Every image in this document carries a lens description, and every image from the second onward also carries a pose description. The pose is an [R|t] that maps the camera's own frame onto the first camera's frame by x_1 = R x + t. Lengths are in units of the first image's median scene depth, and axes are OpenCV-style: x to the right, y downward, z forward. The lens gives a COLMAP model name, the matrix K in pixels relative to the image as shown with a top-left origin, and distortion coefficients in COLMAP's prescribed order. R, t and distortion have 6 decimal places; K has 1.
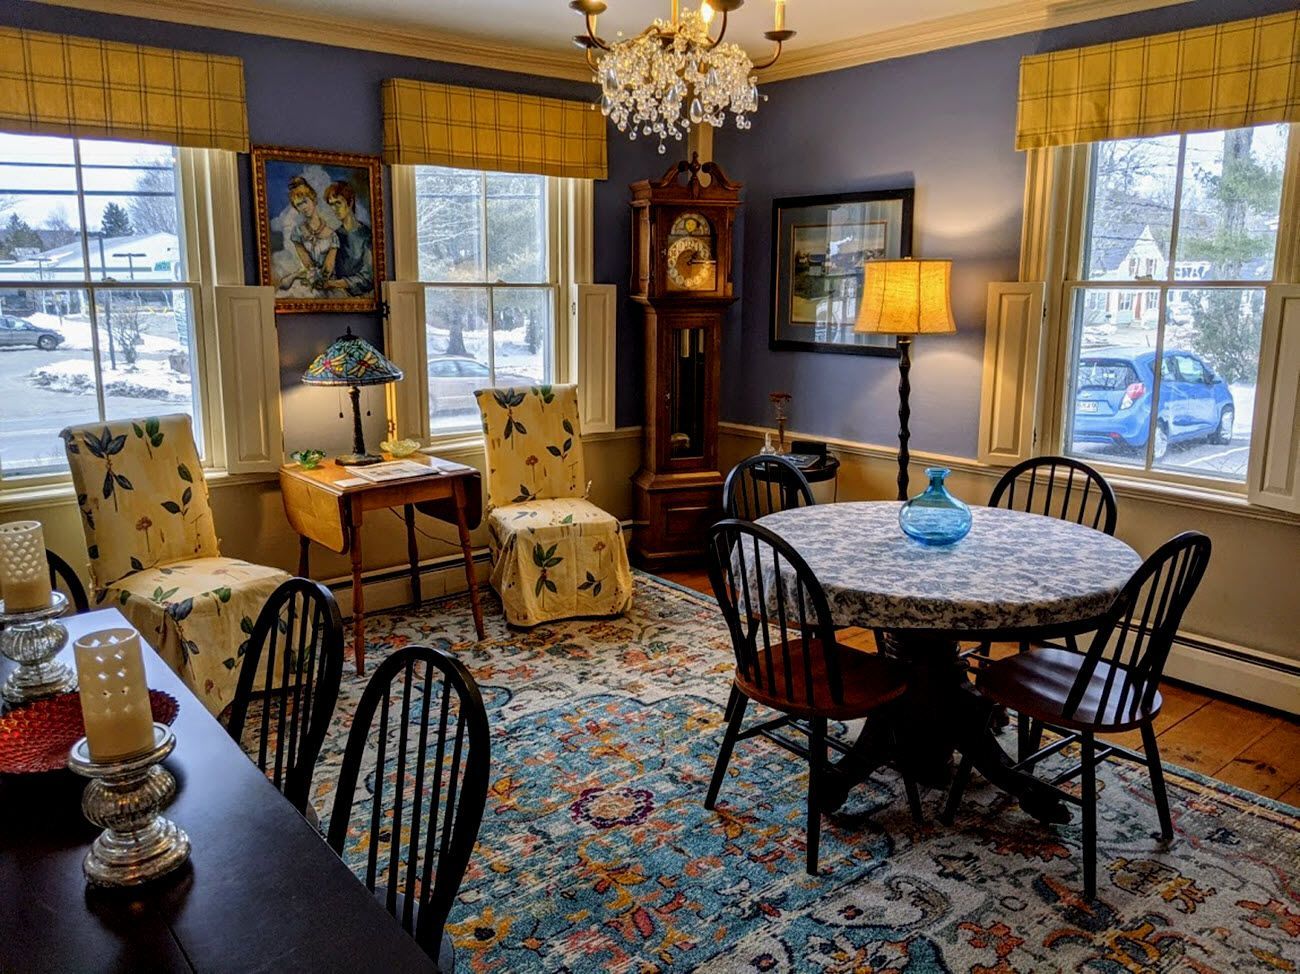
lens RADIAL K [[1089.0, 0, 651.7], [0, 1089.0, 488.4], [0, 0, 1]] dist [0.037403, -0.018995]
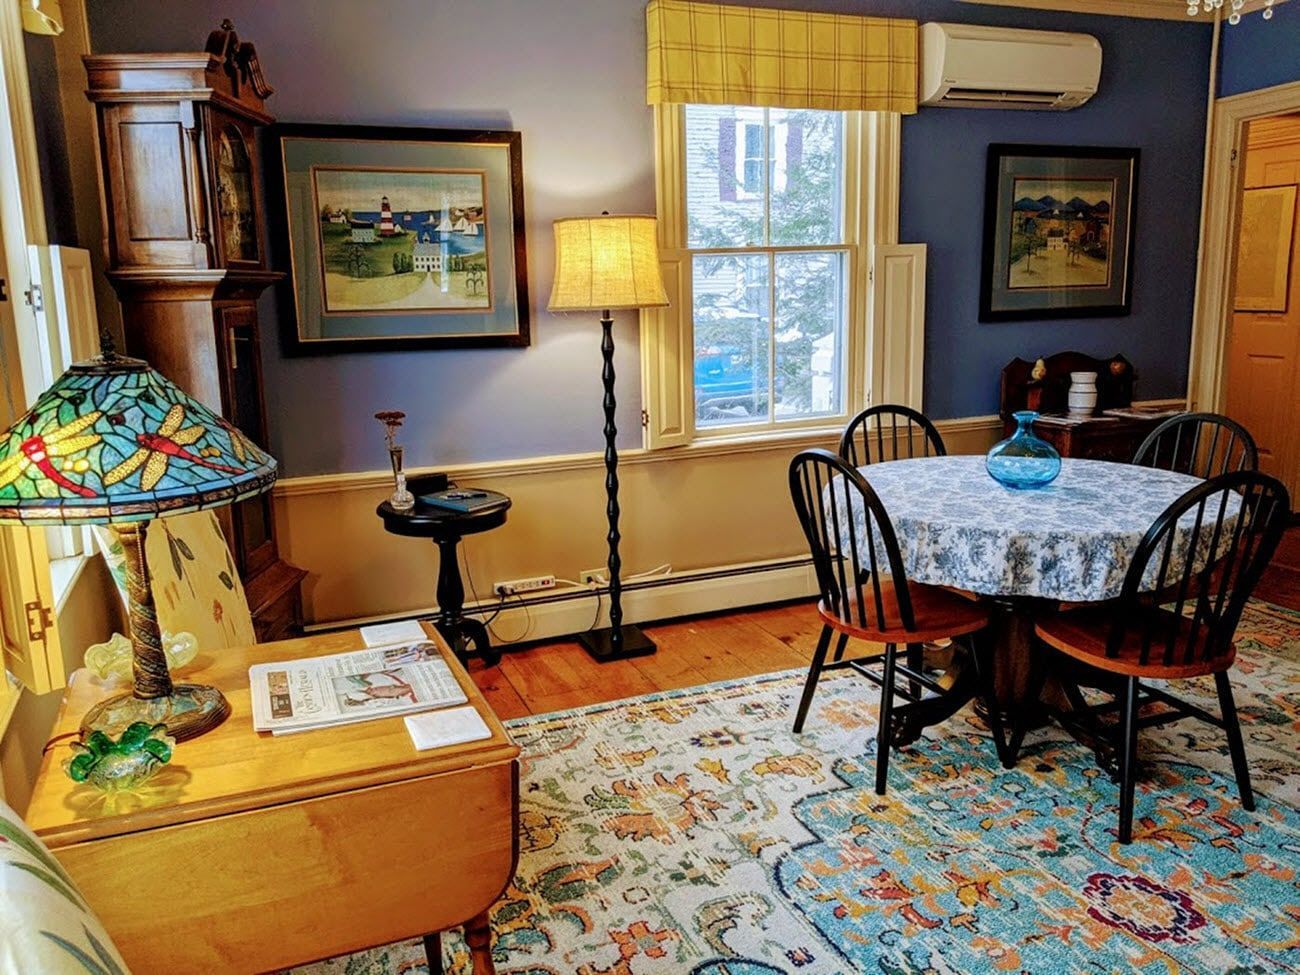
lens RADIAL K [[1089.0, 0, 650.5], [0, 1089.0, 479.6], [0, 0, 1]] dist [0.037403, -0.018995]
pose [[0.251217, -0.209033, 0.945090, -0.622026], [0.201370, 0.966326, 0.160202, -0.155887], [-0.946752, 0.150067, 0.284851, 0.819371]]
